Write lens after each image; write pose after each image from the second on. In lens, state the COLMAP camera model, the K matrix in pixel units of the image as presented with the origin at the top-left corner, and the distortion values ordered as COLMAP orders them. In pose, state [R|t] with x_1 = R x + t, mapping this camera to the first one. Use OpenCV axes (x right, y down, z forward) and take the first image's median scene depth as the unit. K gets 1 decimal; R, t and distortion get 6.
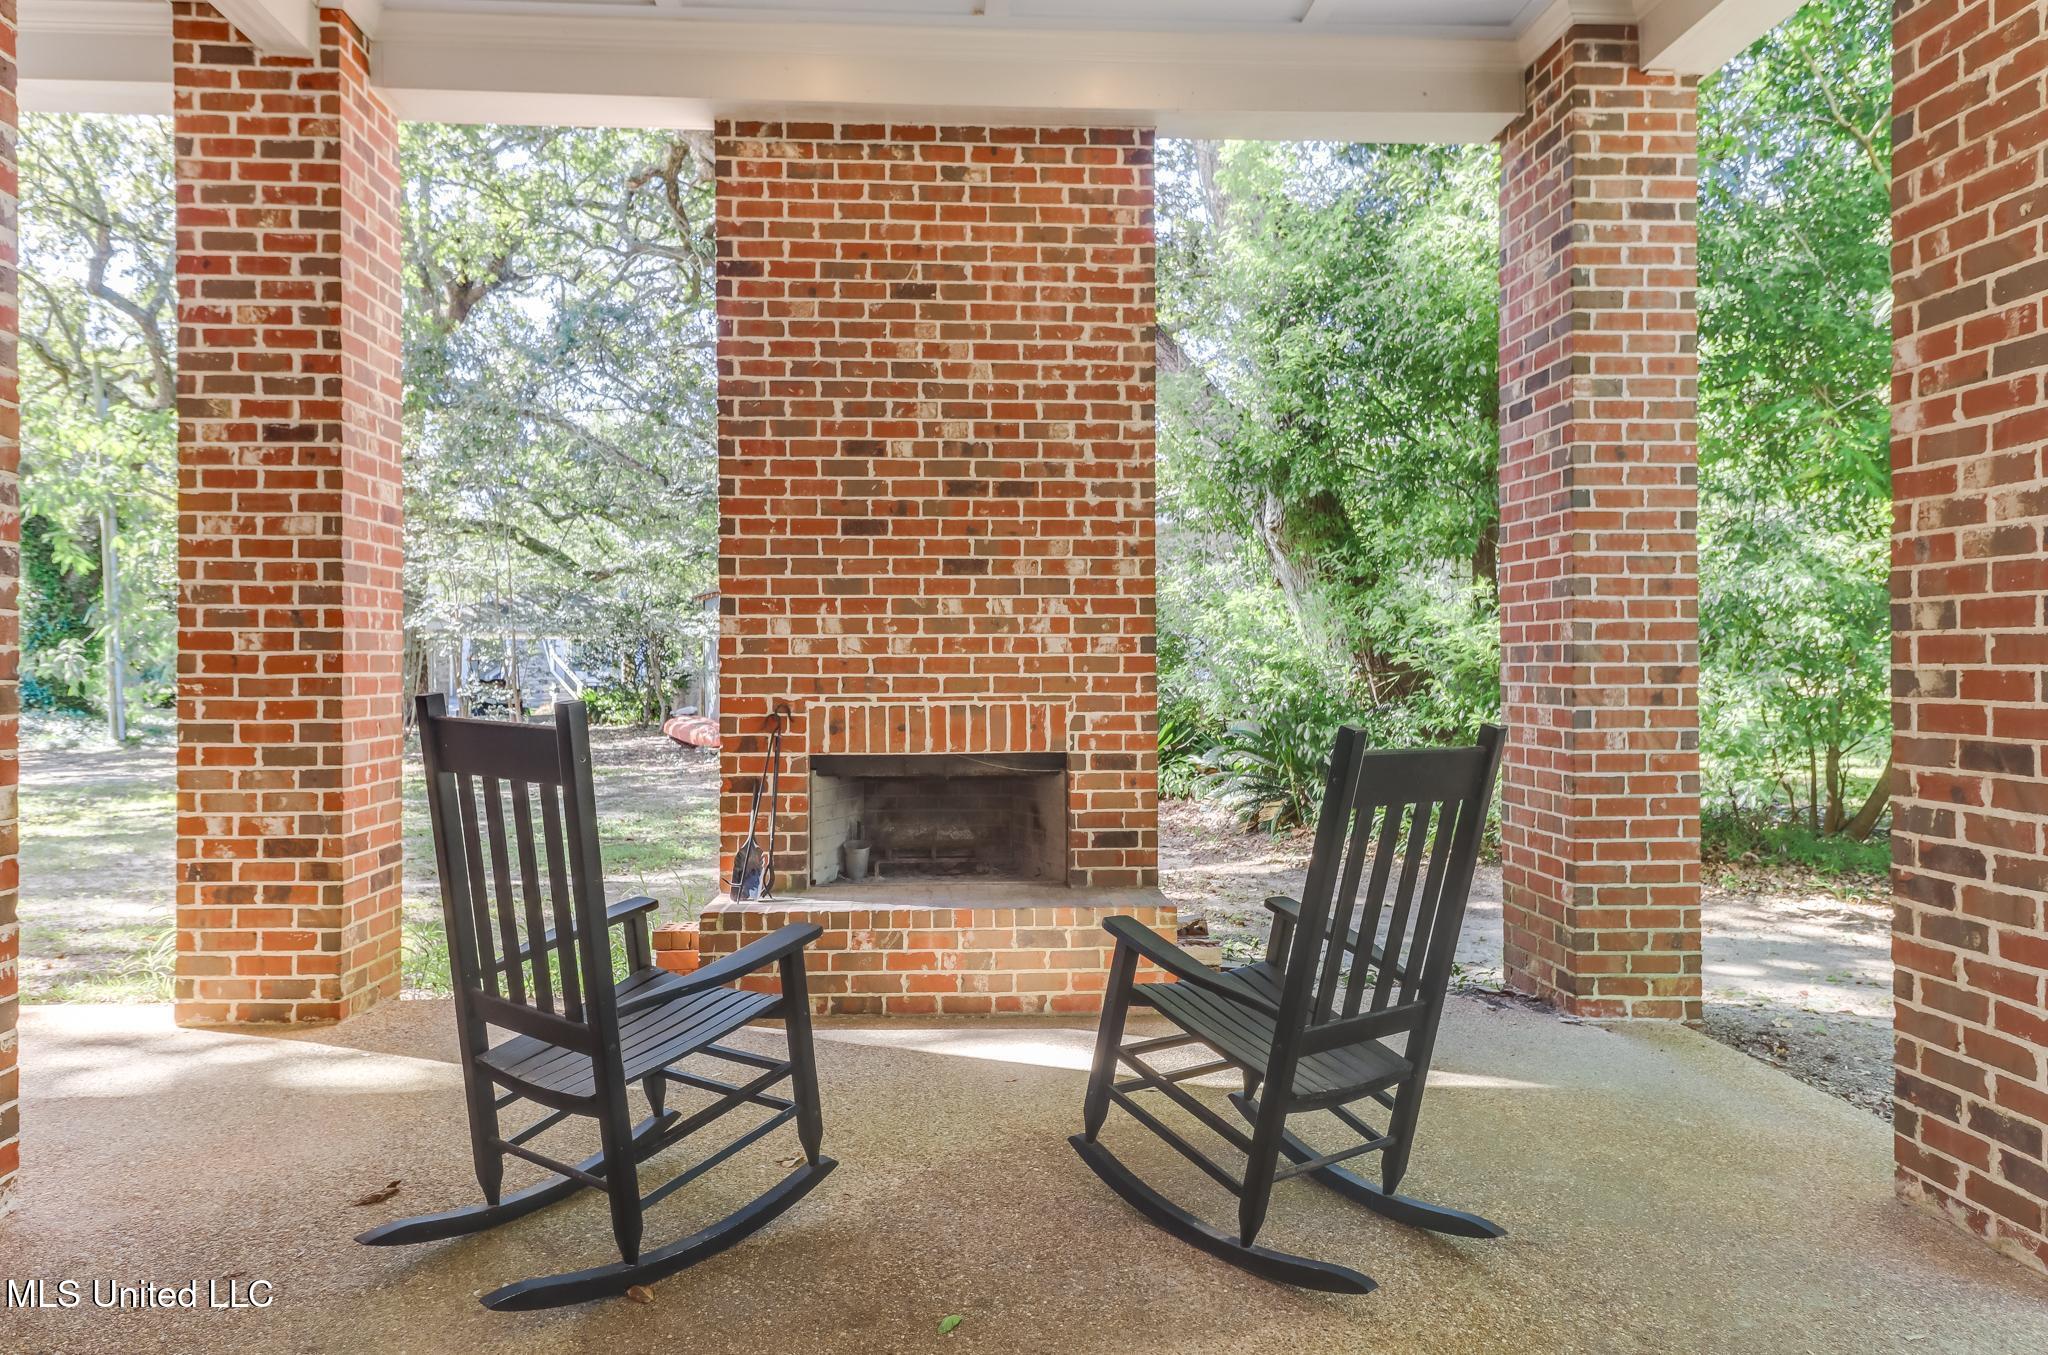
lens RADIAL K [[1640.1, 0, 1022.7], [0, 1640.1, 674.5], [0, 0, 1]] dist [-0.002073, -0.000338]
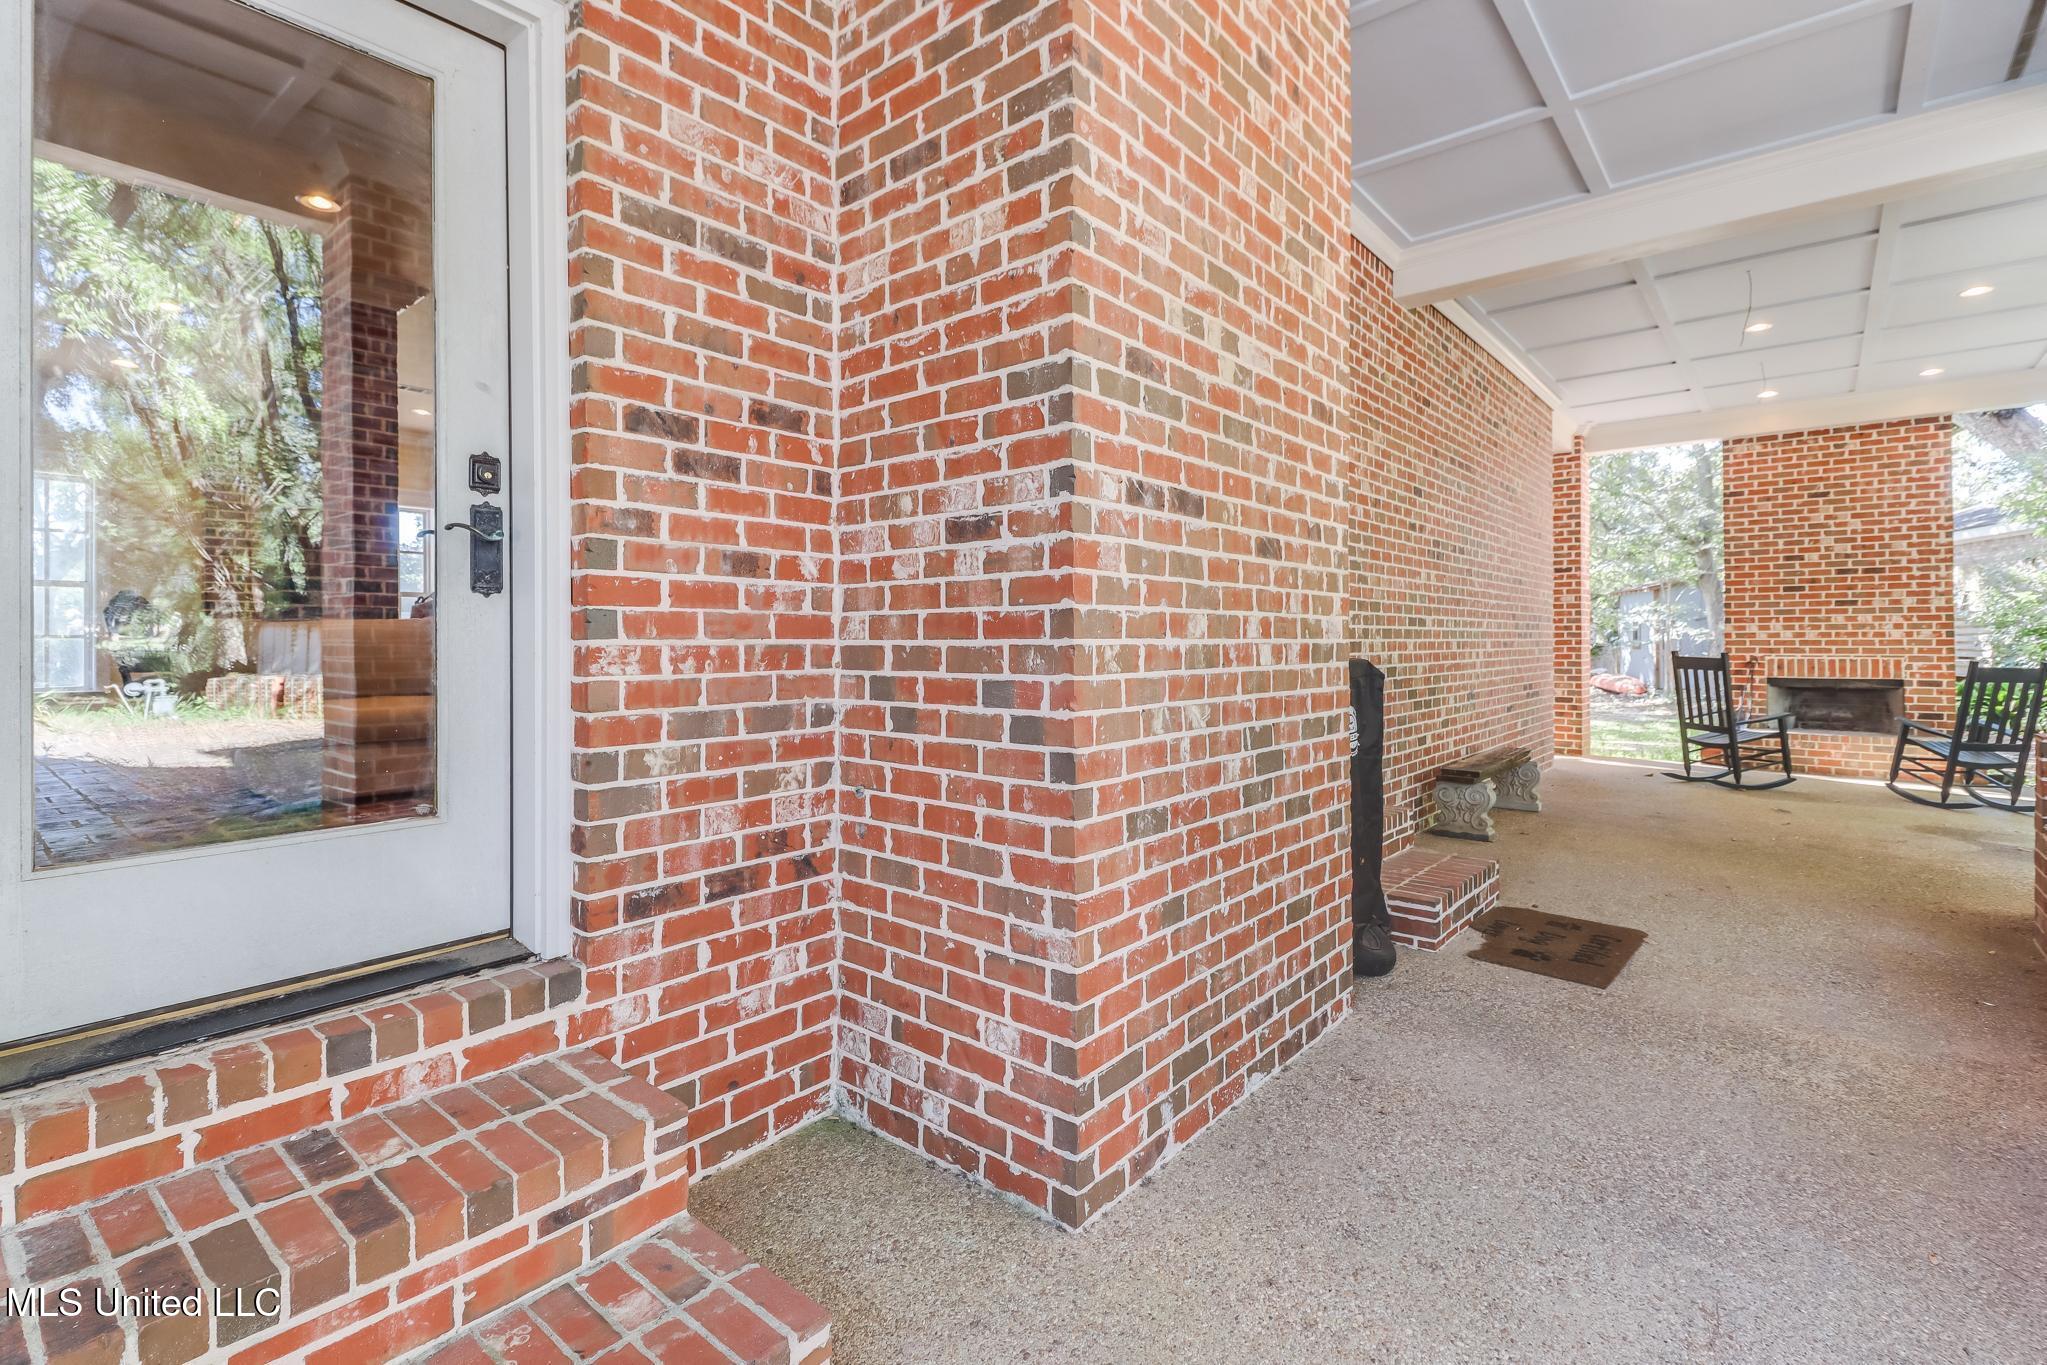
lens RADIAL K [[938.2, 0, 1019.2], [0, 938.2, 639.6], [0, 0, 1]] dist [-0.002815, -0.001092]
pose [[0.711682, -0.001468, -0.702500, 0.068873], [-0.002679, 0.999985, -0.004803, -0.000221], [0.702497, 0.005300, 0.711667, -0.888599]]
